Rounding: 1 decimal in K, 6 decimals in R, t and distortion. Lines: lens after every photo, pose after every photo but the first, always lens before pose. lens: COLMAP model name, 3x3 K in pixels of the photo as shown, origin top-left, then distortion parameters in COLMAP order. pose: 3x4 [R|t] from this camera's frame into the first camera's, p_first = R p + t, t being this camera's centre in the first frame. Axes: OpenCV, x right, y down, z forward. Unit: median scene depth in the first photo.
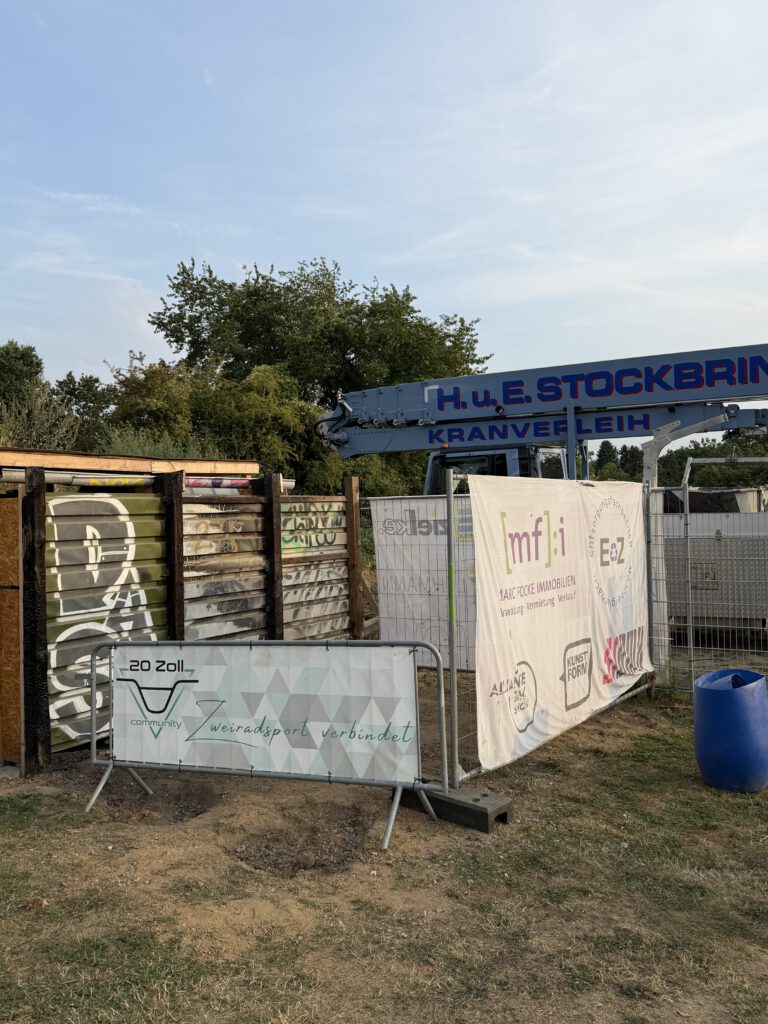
lens RADIAL K [[824.4, 0, 381.4], [0, 824.4, 547.0], [0, 0, 1]] dist [0.048754, -0.000901]
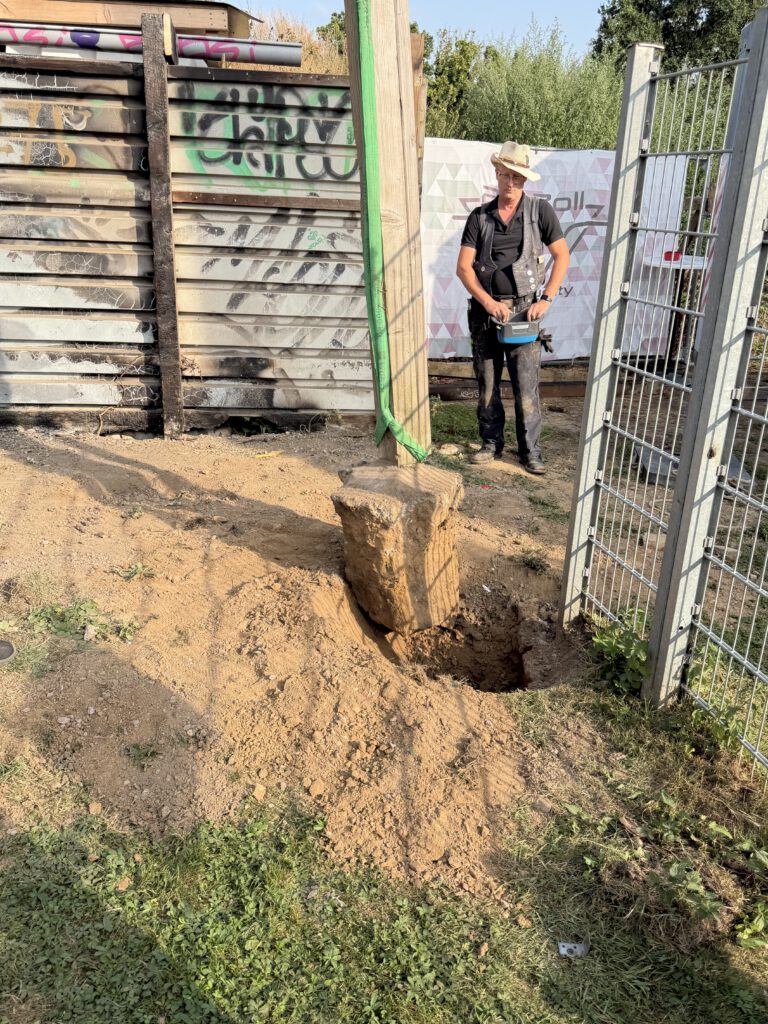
lens RADIAL K [[830.0, 0, 384.0], [0, 830.0, 512.0], [0, 0, 1]] dist [-0.008669, -0.002324]
pose [[0.640162, 0.315558, -0.700440, 0.407473], [-0.094218, 0.937112, 0.336073, 0.015643], [0.762441, -0.149147, 0.629634, 0.697456]]
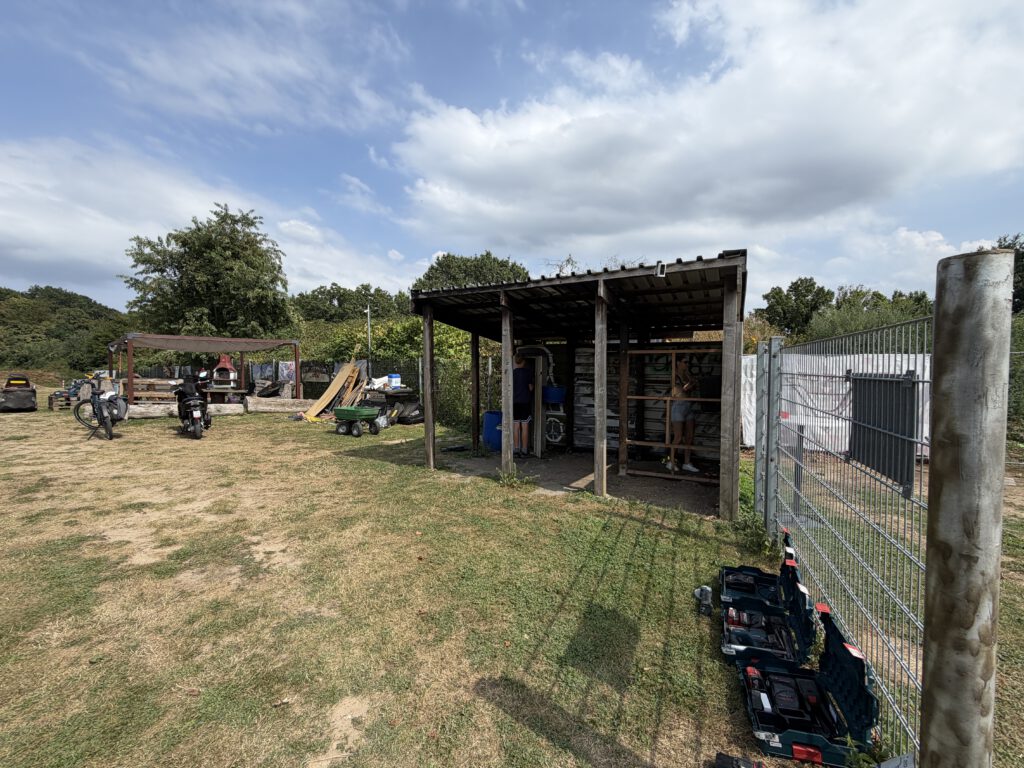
lens RADIAL K [[409.5, 0, 512.0], [0, 409.5, 384.0], [0, 0, 1]] dist [-0.008329, 0.000060]
pose [[0.081516, 0.065890, -0.994492, 0.672874], [-0.051575, 0.996754, 0.061812, -0.015075], [0.995337, 0.046253, 0.084650, 0.628680]]
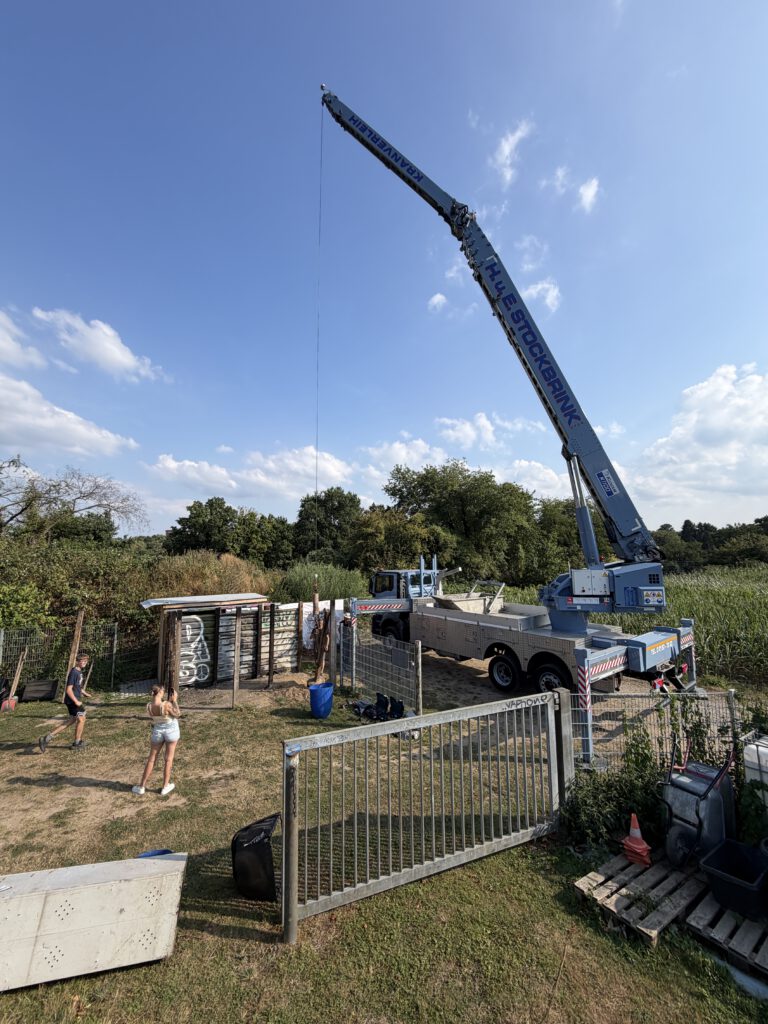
lens RADIAL K [[409.5, 0, 387.2], [0, 409.5, 501.0], [0, 0, 1]] dist [-0.008329, 0.000060]
pose [[0.919392, -0.024906, -0.392552, 0.918048], [-0.040380, 0.986744, -0.157178, -0.244962], [0.391263, 0.160360, 0.906200, -0.310377]]
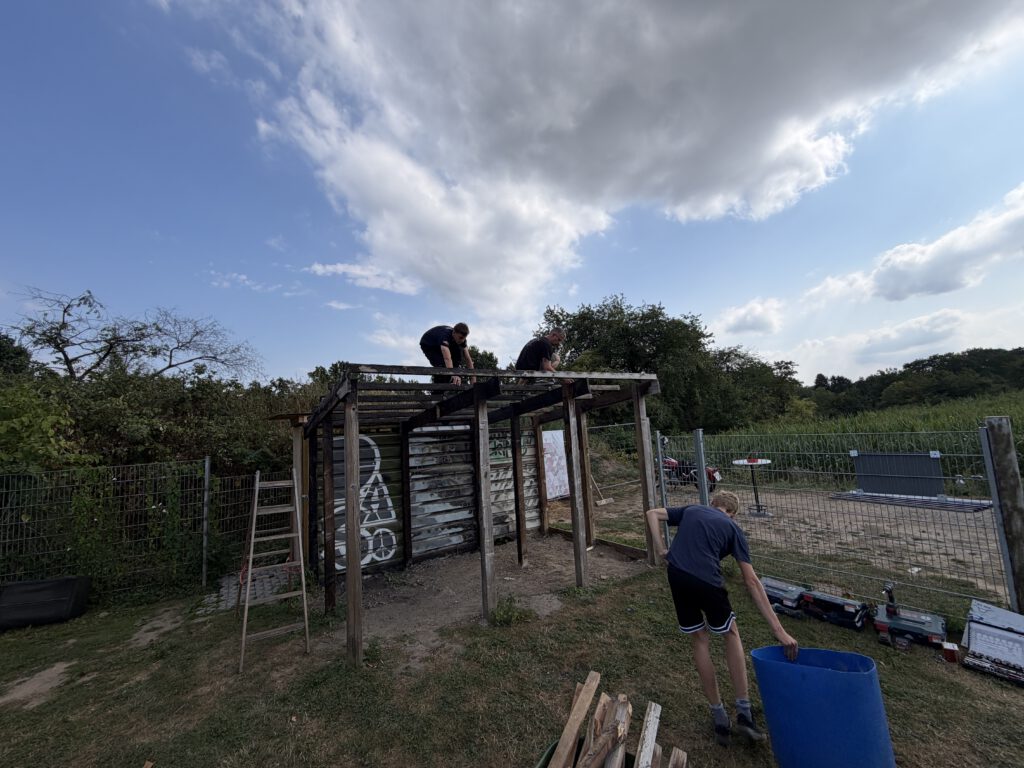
lens RADIAL K [[409.5, 0, 512.0], [0, 409.5, 384.0], [0, 0, 1]] dist [-0.008329, 0.000060]
pose [[0.922364, -0.066215, -0.380604, 0.264826], [0.013596, 0.990155, -0.139311, -0.033831], [0.386082, 0.123320, 0.914184, 0.206282]]
